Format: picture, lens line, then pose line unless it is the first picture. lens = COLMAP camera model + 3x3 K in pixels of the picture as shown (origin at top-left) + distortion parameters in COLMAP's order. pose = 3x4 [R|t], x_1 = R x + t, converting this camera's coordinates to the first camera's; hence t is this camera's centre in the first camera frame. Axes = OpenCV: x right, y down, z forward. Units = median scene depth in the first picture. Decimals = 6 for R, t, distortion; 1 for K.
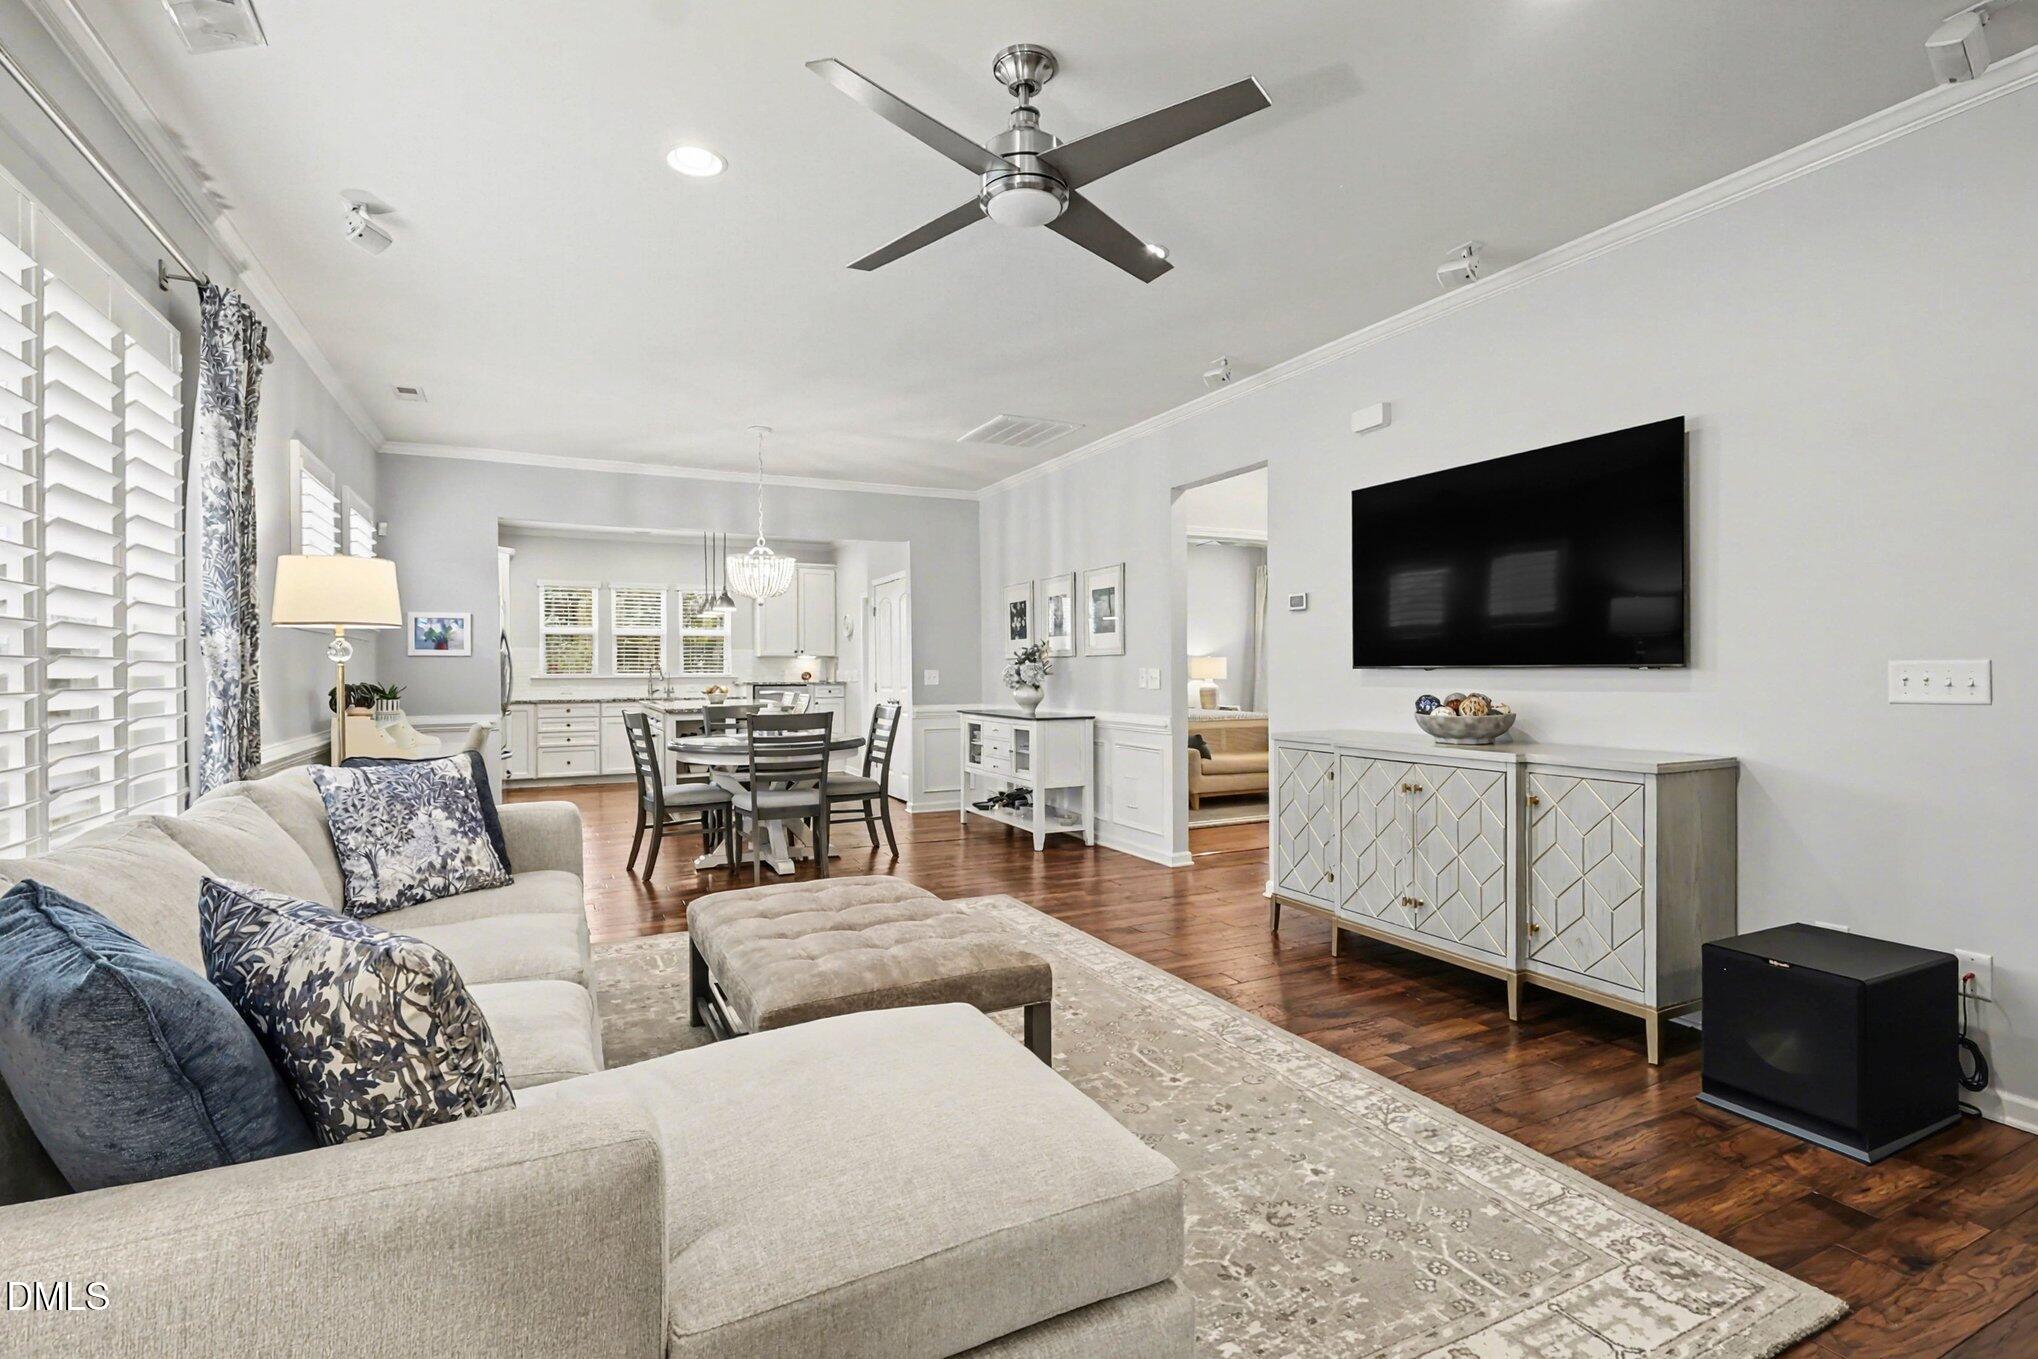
lens RADIAL K [[957.6, 0, 1017.8], [0, 957.6, 677.5], [0, 0, 1]] dist [-0.005069, 0.001944]
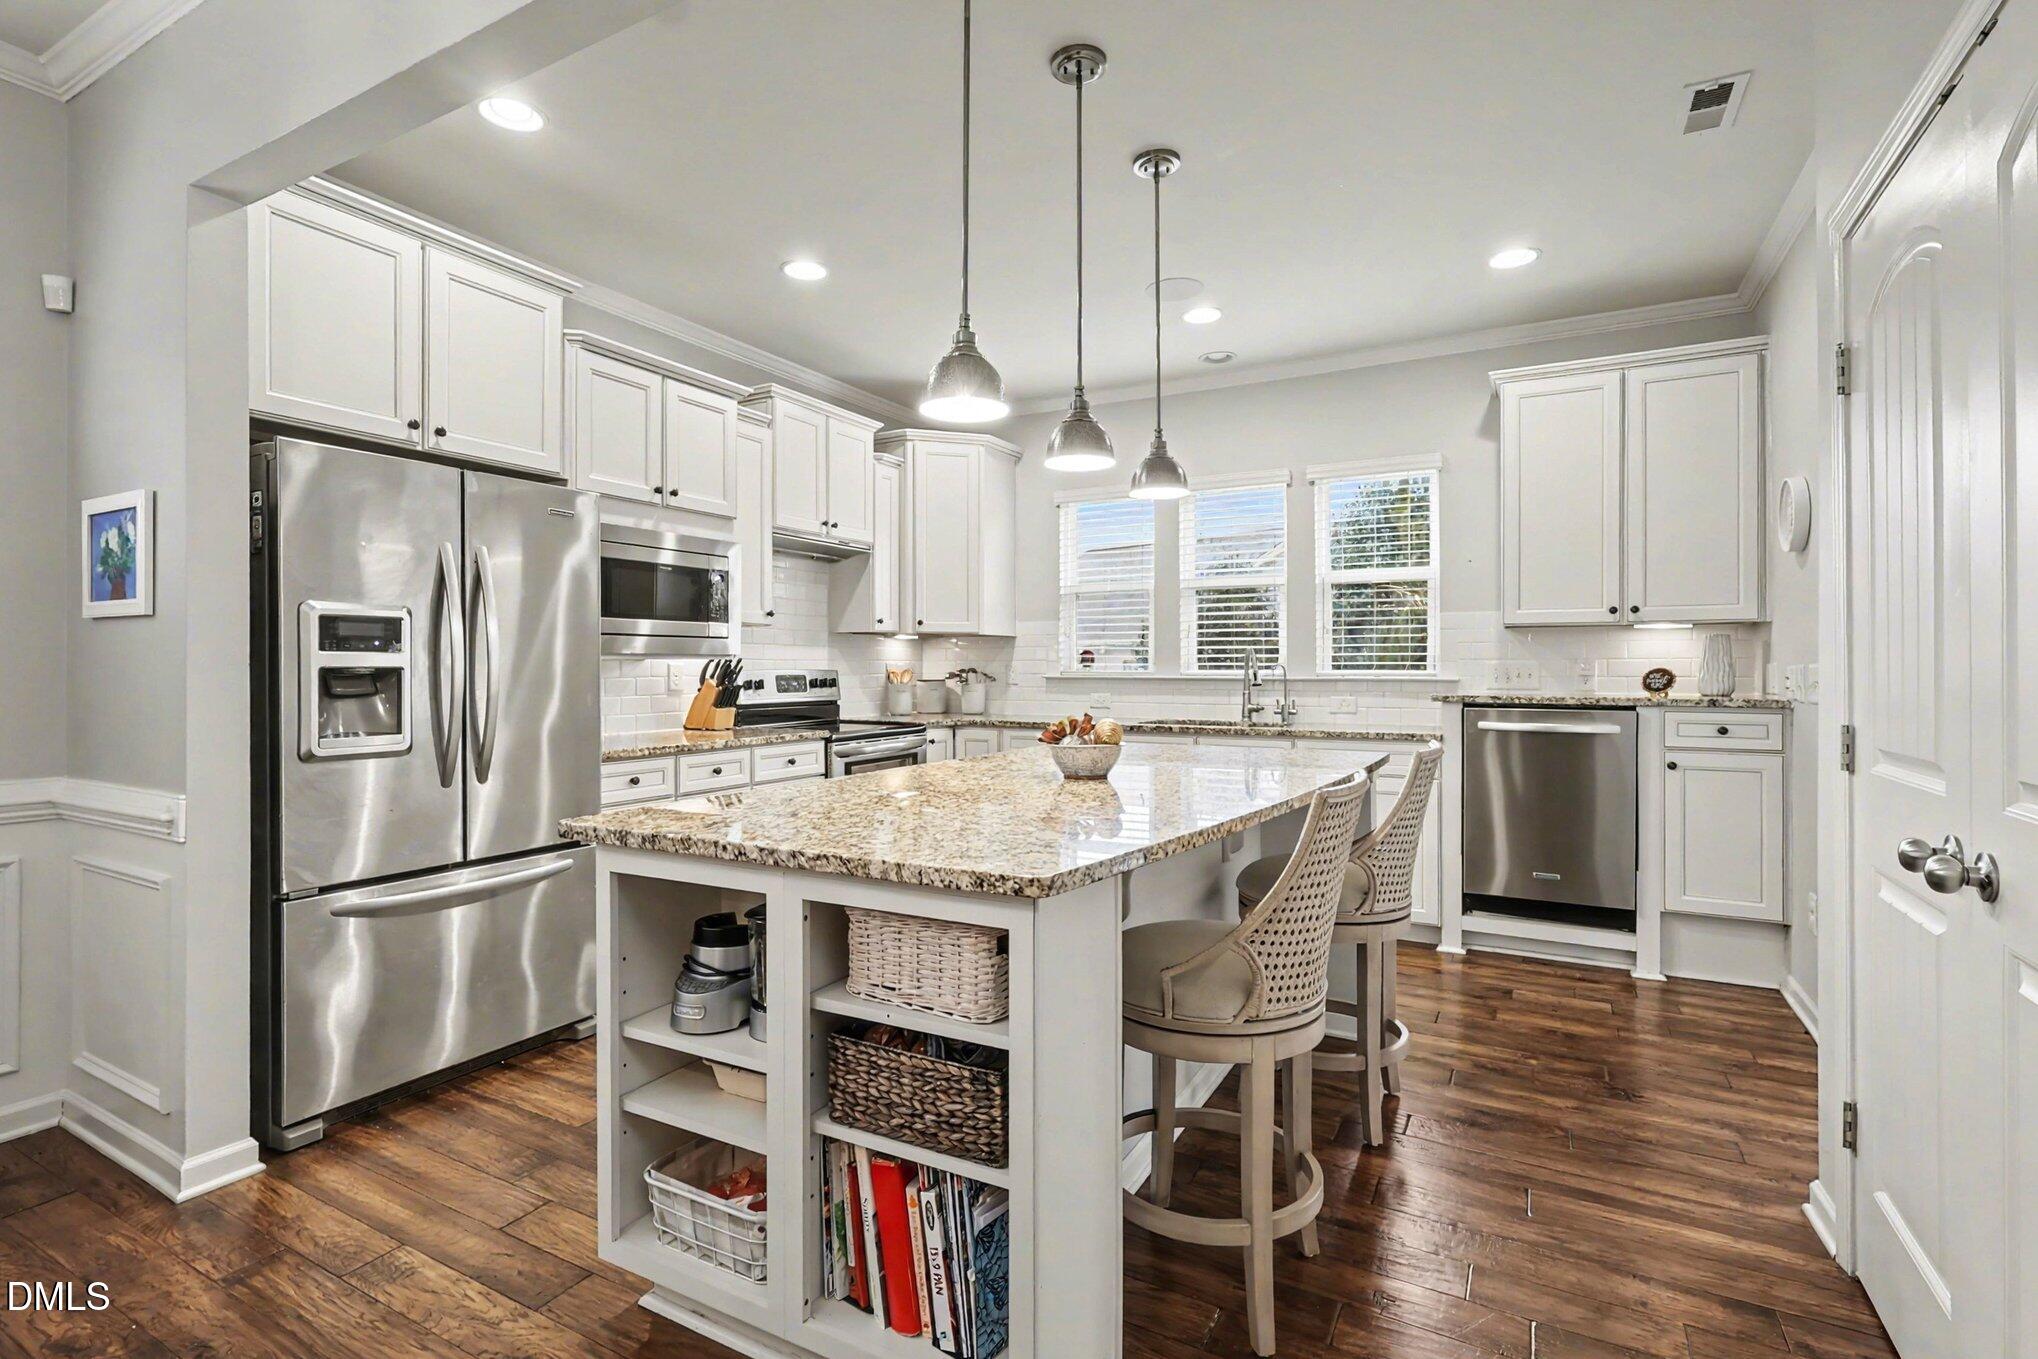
lens RADIAL K [[957.6, 0, 996.9], [0, 957.6, 668.5], [0, 0, 1]] dist [-0.005069, 0.001944]
pose [[0.562440, 0.004760, -0.826824, -0.114965], [-0.008624, 0.999963, -0.000110, -0.006040], [0.826793, 0.007192, 0.562460, 1.007422]]
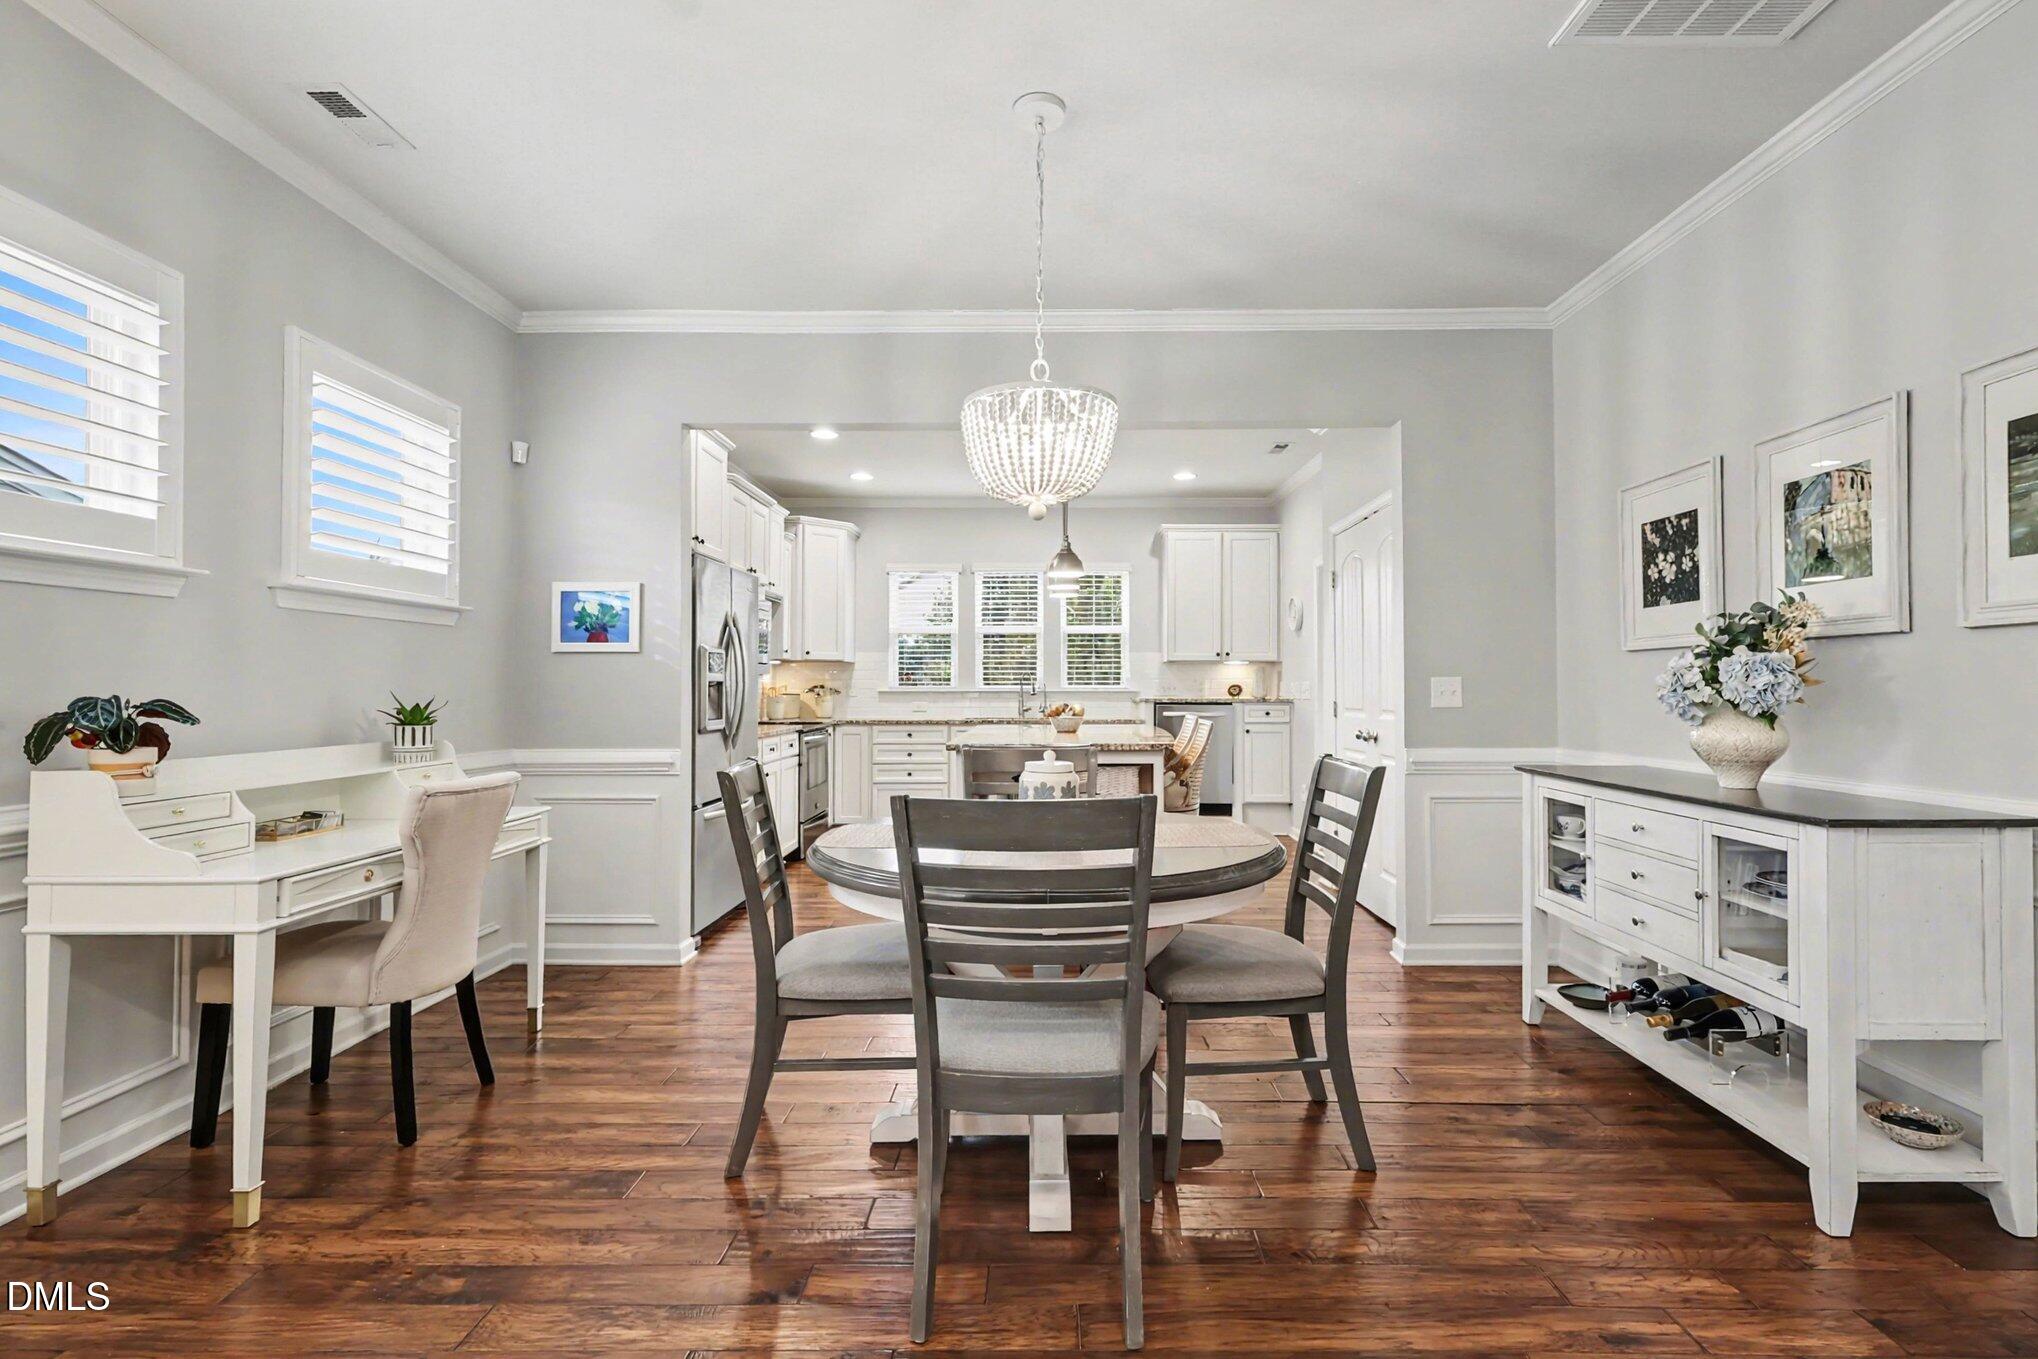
lens RADIAL K [[957.6, 0, 1033.3], [0, 957.6, 675.6], [0, 0, 1]] dist [-0.005069, 0.001944]
pose [[0.891641, -0.002796, -0.452734, -0.067253], [-0.005704, 0.999832, -0.017409, 0.001389], [0.452707, 0.018105, 0.891476, 0.543198]]
